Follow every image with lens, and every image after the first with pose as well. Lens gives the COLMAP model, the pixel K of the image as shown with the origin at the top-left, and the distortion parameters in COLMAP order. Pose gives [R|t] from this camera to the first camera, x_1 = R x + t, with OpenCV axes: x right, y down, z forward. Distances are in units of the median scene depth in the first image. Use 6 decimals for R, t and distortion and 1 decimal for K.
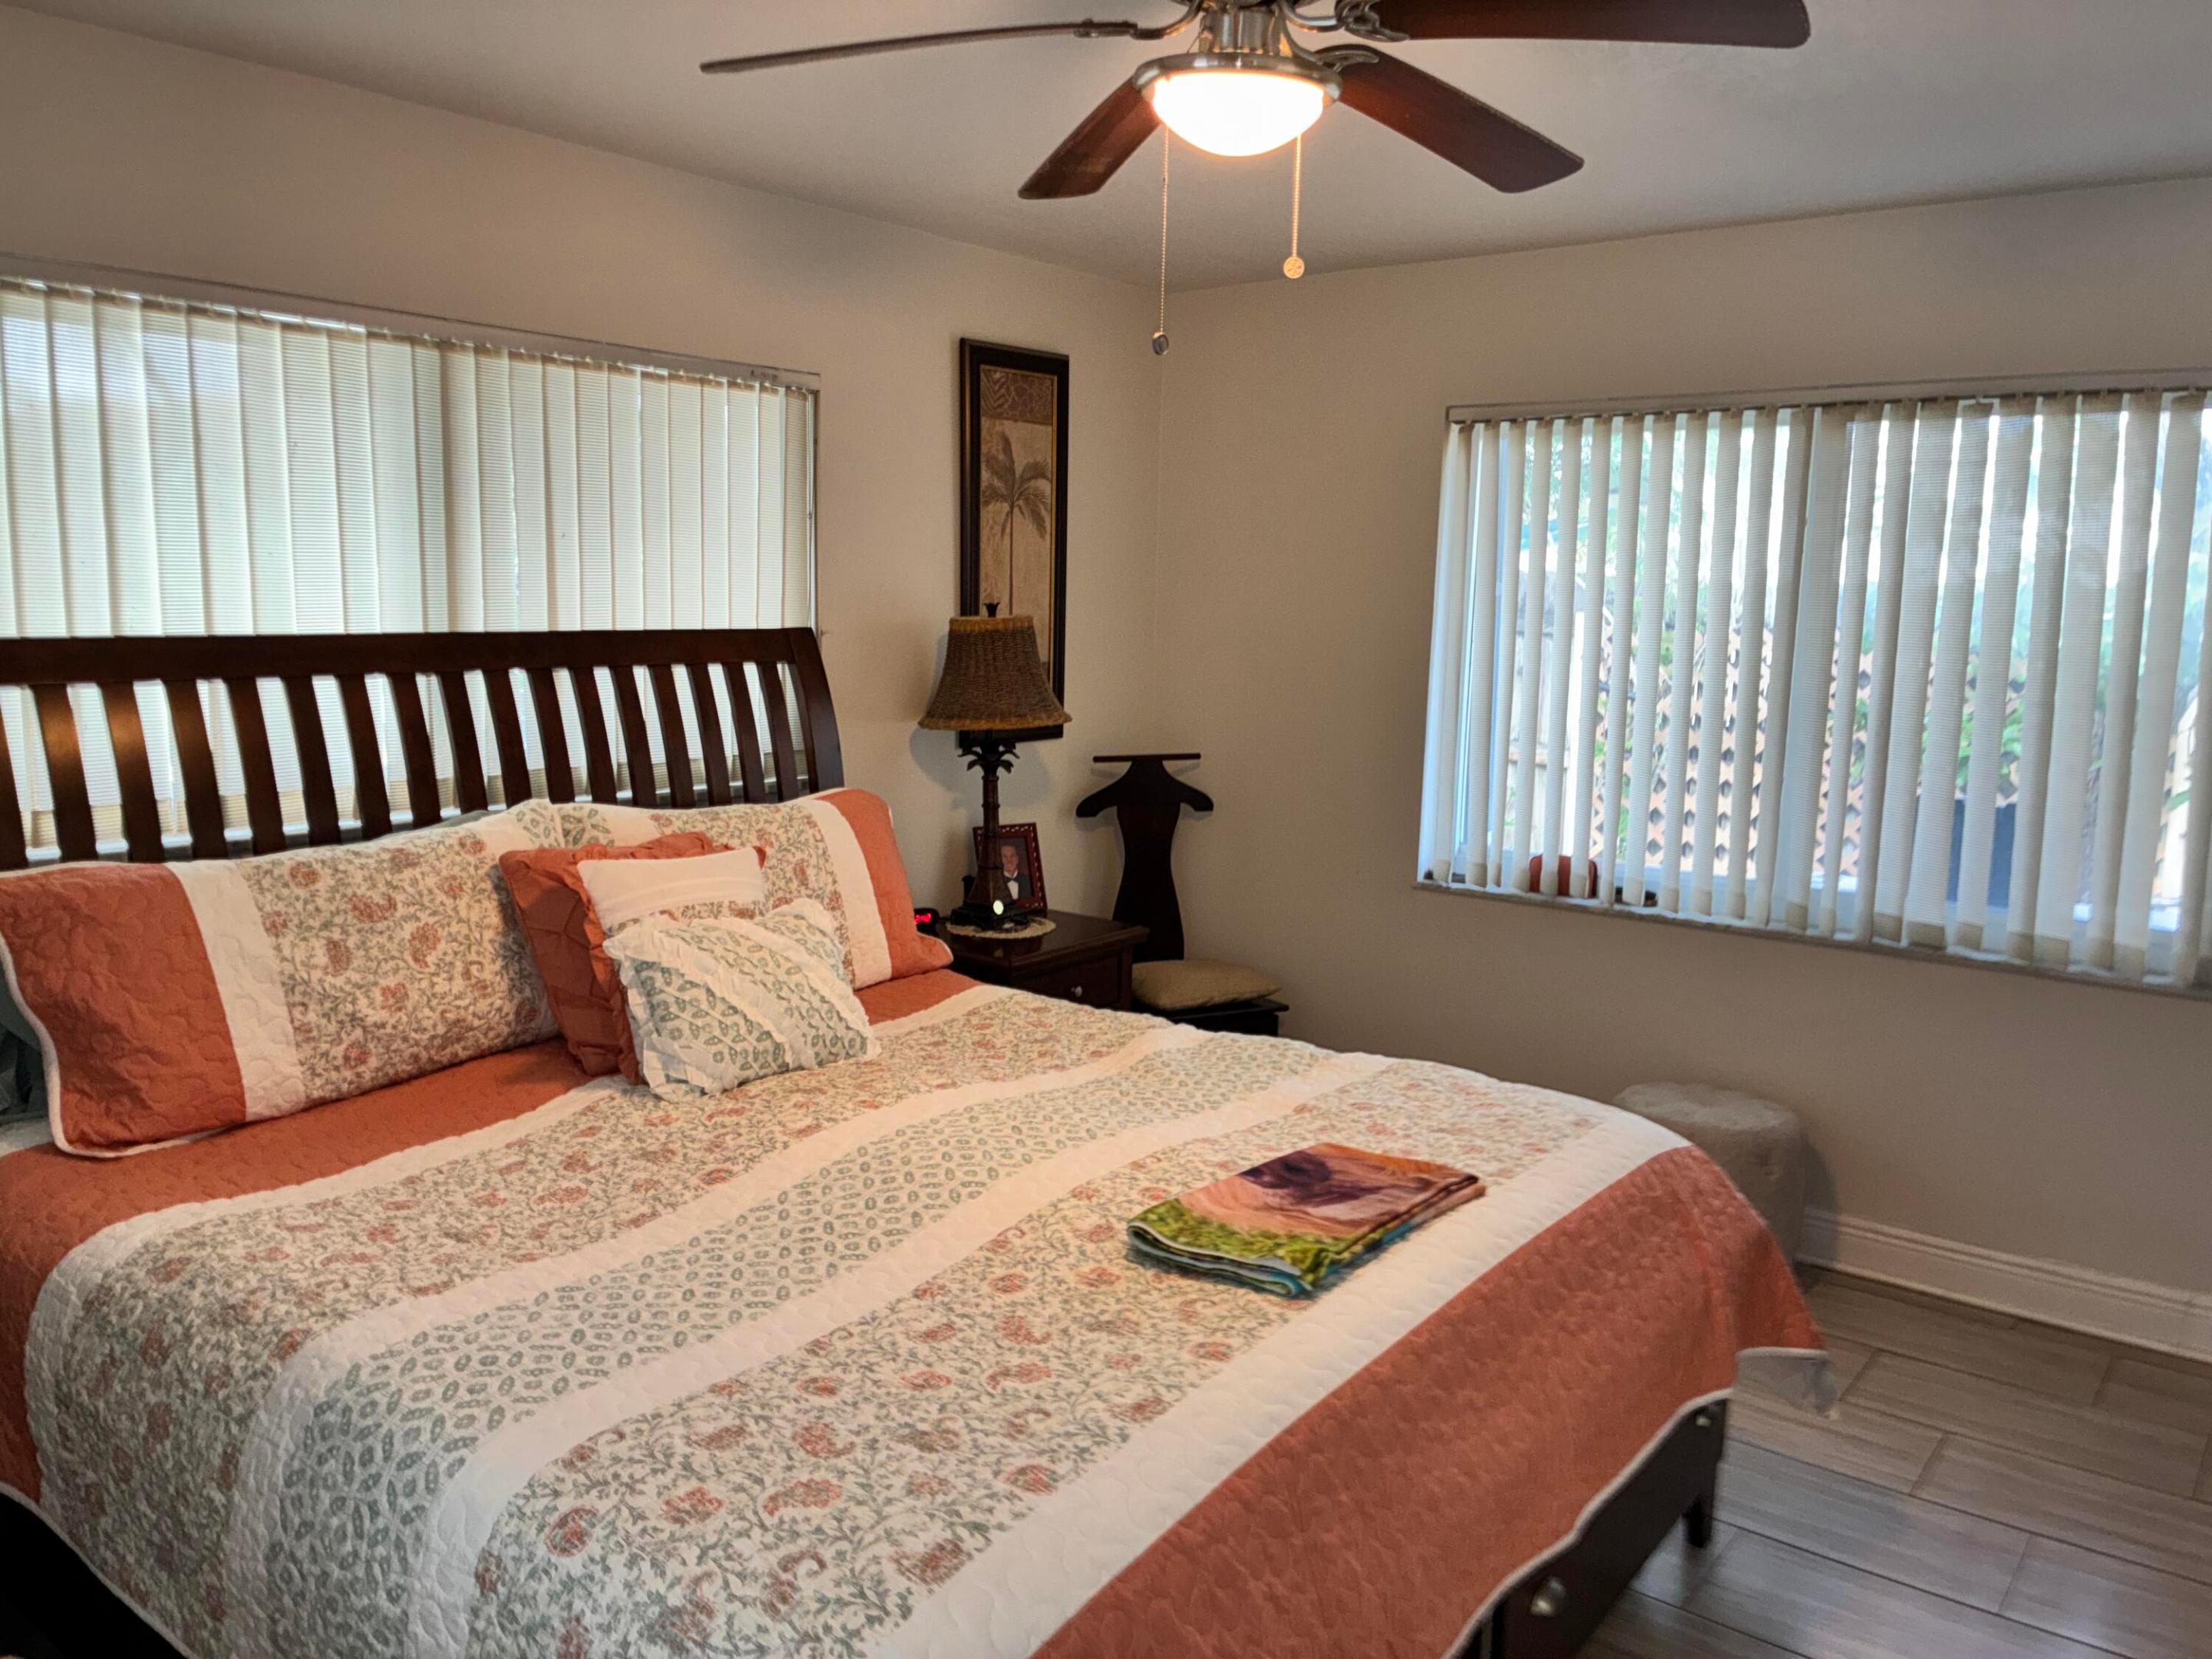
lens RADIAL K [[1673.3, 0, 1112.3], [0, 1673.3, 821.4], [0, 0, 1]] dist [0.062112, -0.087285]
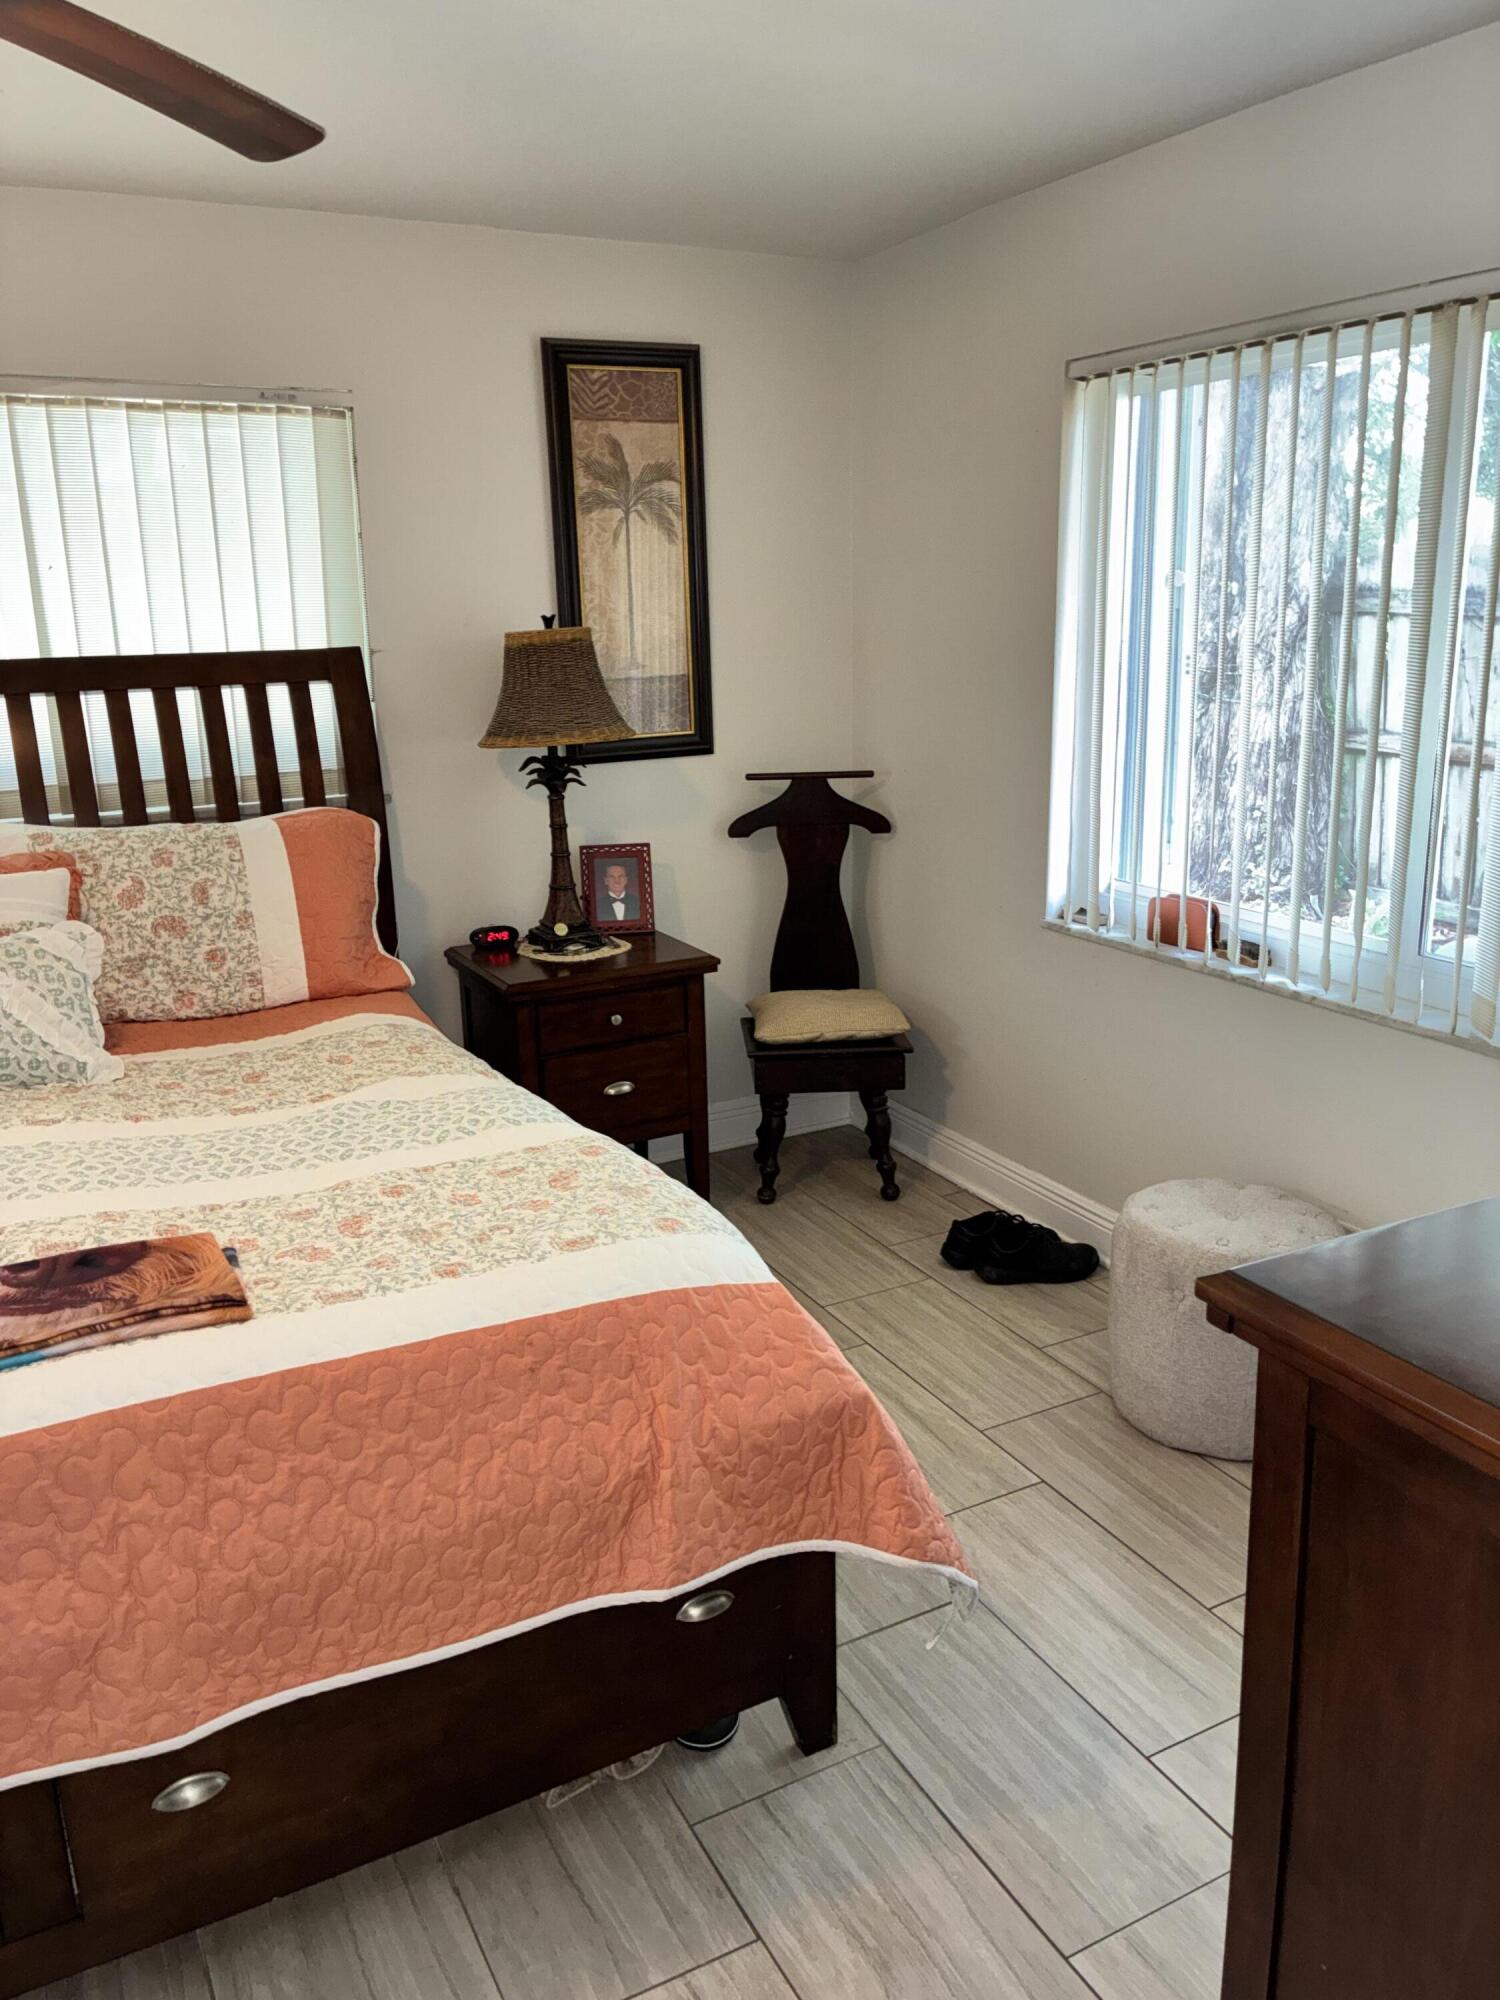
lens RADIAL K [[1563.0, 0, 757.0], [0, 1563.0, 952.4], [0, 0, 1]] dist [0.042308, -0.092124]
pose [[0.916078, 0.061713, -0.396223, 0.402798], [-0.024761, 0.994907, 0.097712, -0.027734], [0.400235, -0.079701, 0.912940, 0.198743]]
